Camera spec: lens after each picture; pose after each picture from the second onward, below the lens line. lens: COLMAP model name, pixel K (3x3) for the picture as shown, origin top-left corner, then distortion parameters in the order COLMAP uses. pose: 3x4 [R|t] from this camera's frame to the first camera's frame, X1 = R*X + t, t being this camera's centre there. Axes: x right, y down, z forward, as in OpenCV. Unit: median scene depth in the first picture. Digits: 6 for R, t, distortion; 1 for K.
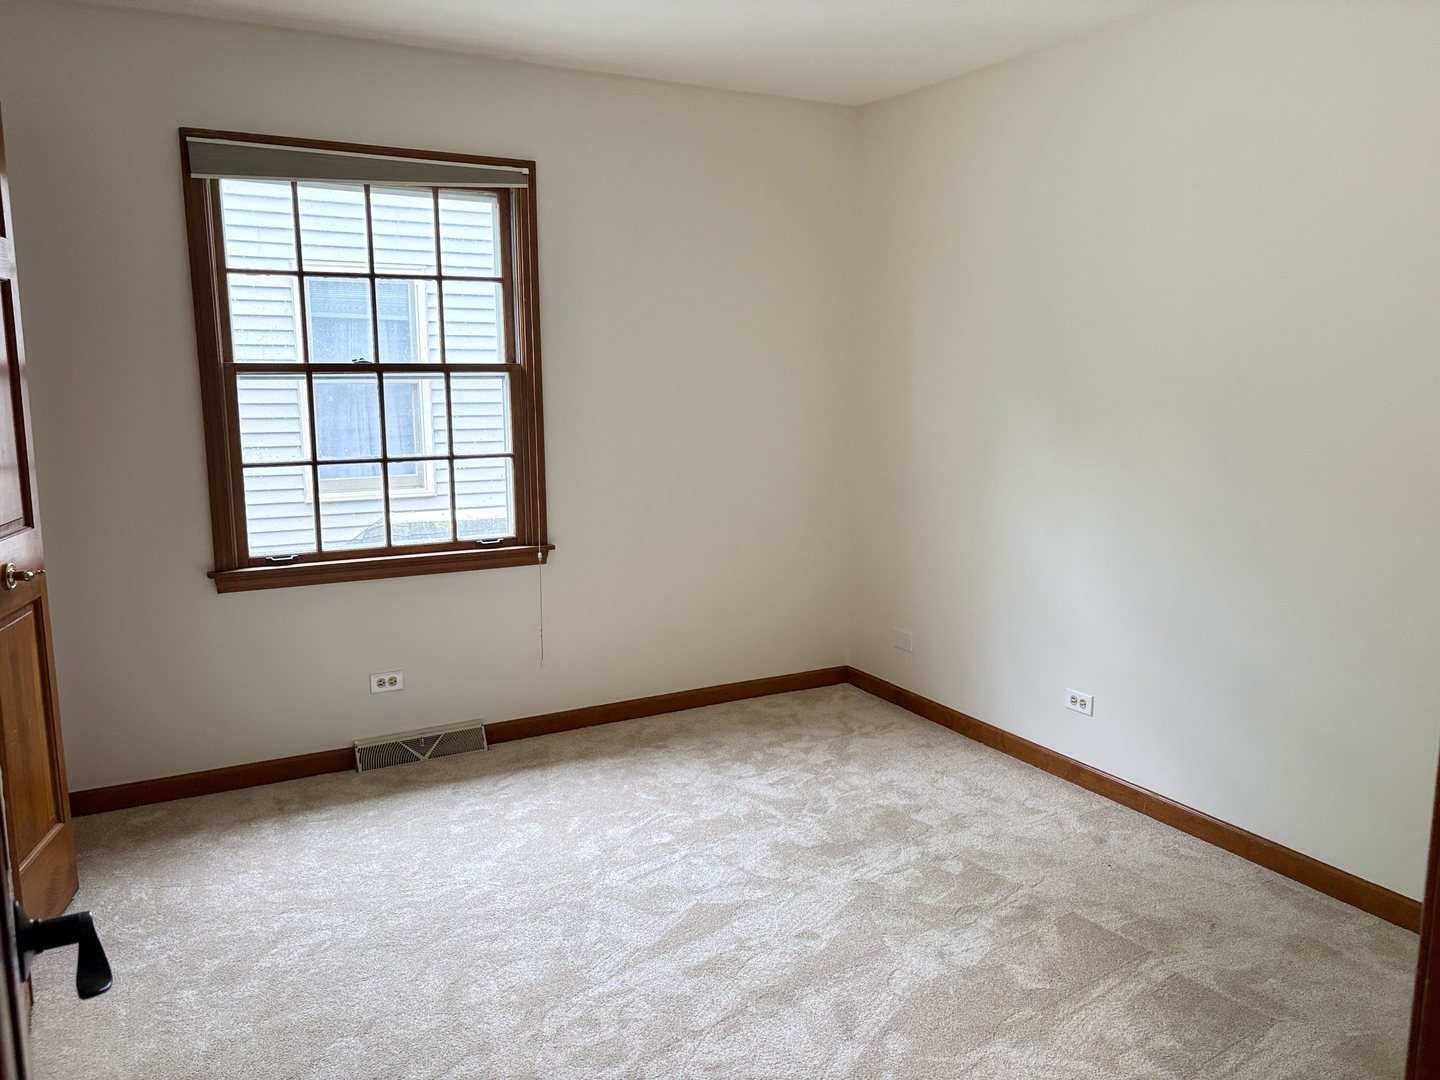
lens RADIAL K [[1076.8, 0, 729.4], [0, 1076.8, 547.9], [0, 0, 1]] dist [0.008361, -0.024779]
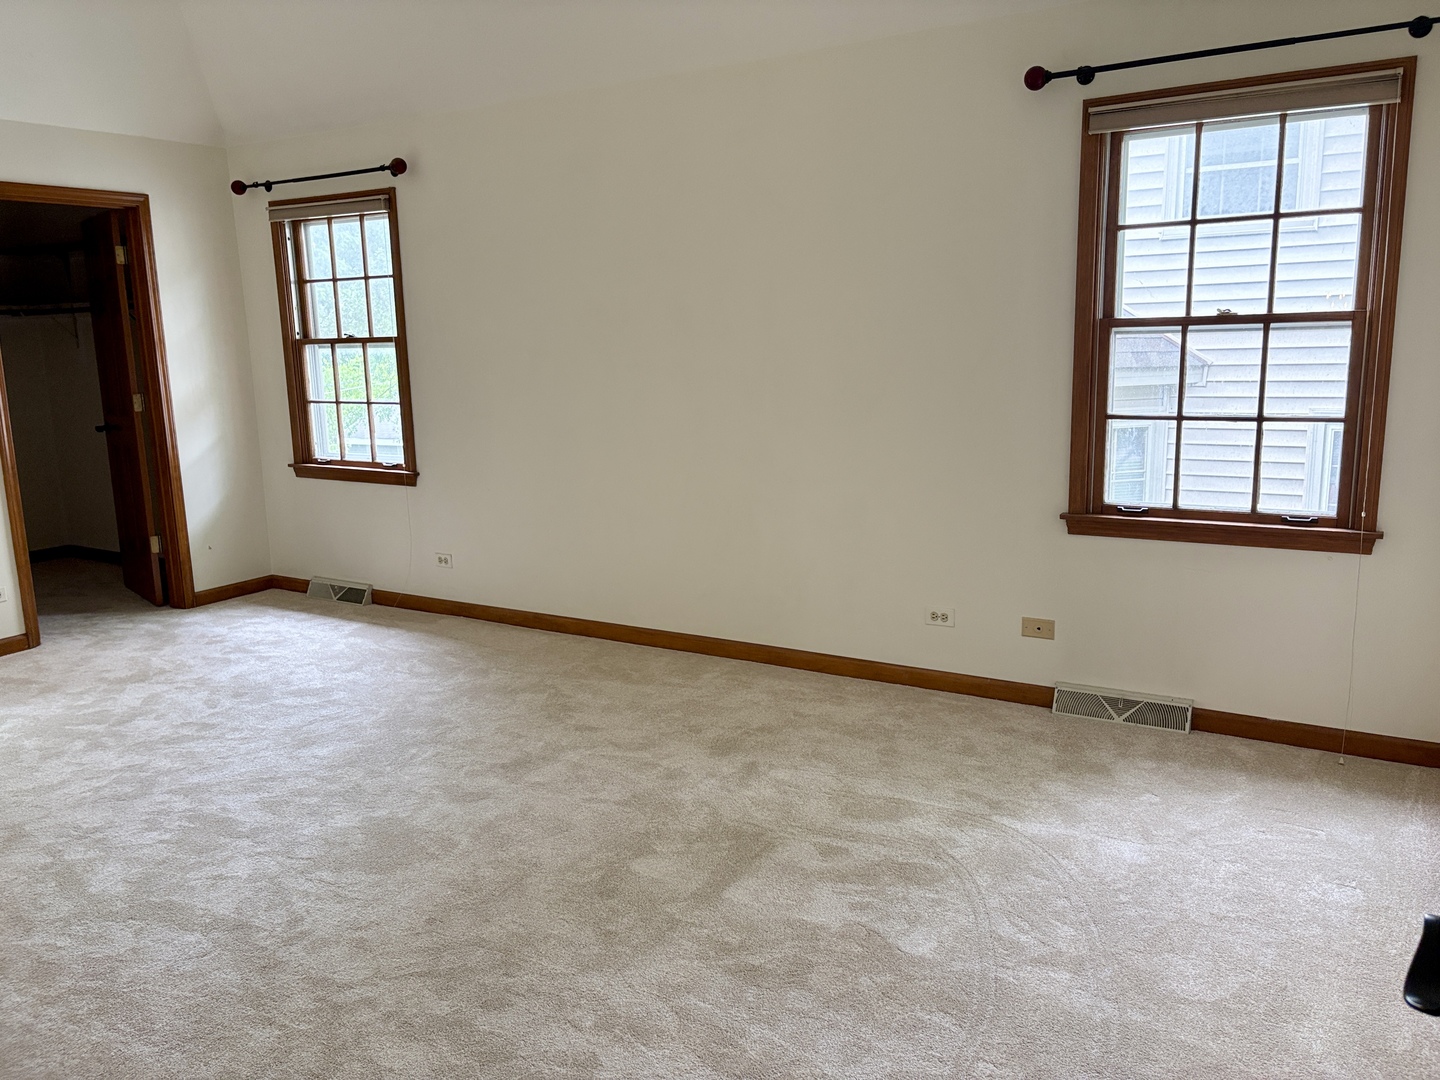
lens RADIAL K [[1076.8, 0, 731.7], [0, 1076.8, 567.4], [0, 0, 1]] dist [0.008361, -0.024779]
pose [[0.508854, 0.170797, -0.843739, 0.276422], [-0.117356, 0.984733, 0.128562, -0.023784], [0.852816, 0.033599, 0.521130, 0.145805]]
